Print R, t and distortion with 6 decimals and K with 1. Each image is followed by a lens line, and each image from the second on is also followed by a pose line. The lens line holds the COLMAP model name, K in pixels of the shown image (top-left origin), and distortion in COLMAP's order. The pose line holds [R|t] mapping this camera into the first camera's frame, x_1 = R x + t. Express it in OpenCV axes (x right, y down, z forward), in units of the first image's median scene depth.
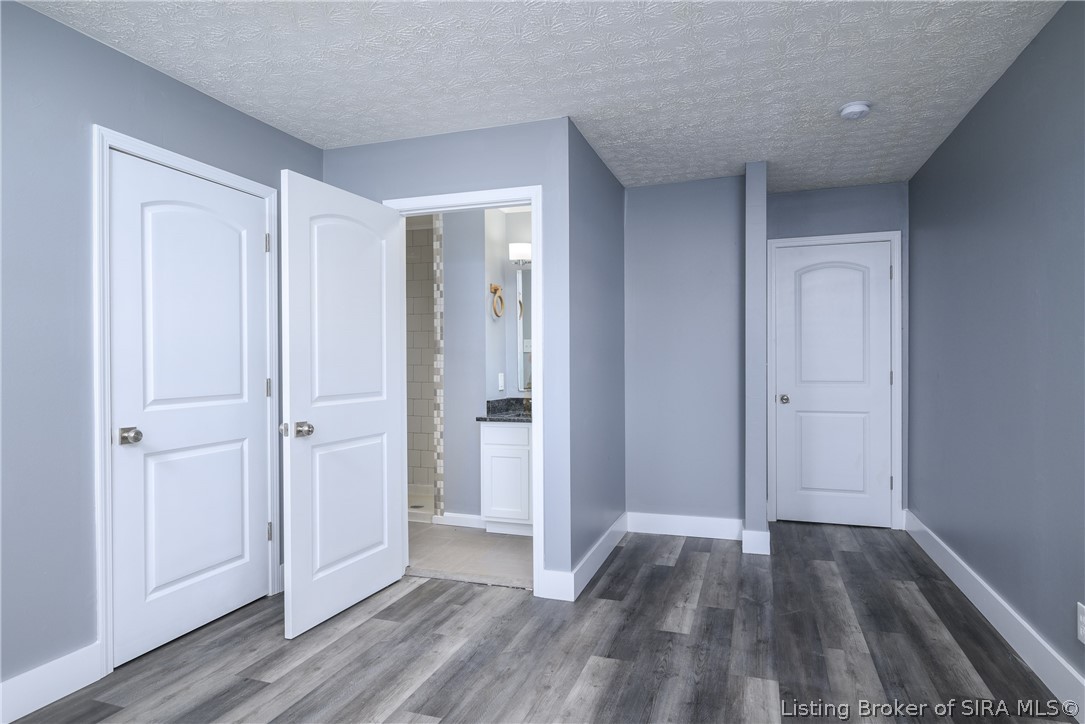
lens RADIAL K [[609.0, 0, 539.3], [0, 609.0, 369.2], [0, 0, 1]] dist [-0.002733, -0.001504]
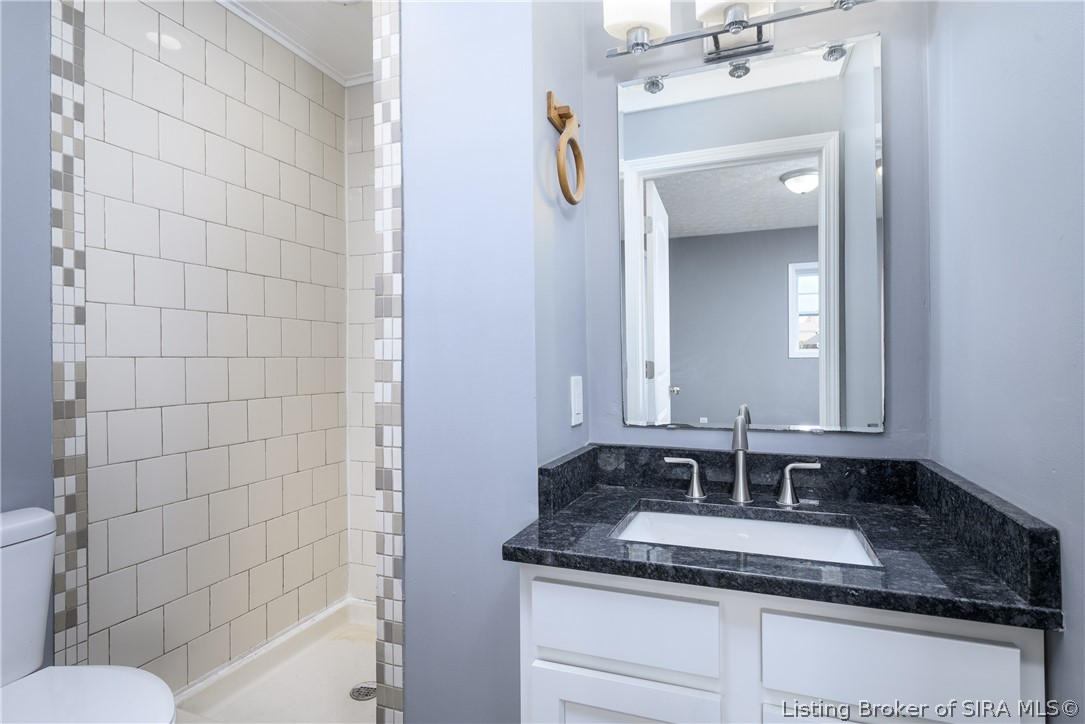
lens RADIAL K [[543.4, 0, 542.3], [0, 543.4, 358.4], [0, 0, 1]] dist [-0.005234, 0.001669]
pose [[0.999746, -0.001545, -0.022506, -0.076411], [0.001559, 0.999999, 0.000589, -0.003082], [0.022505, -0.000624, 0.999747, 0.714250]]
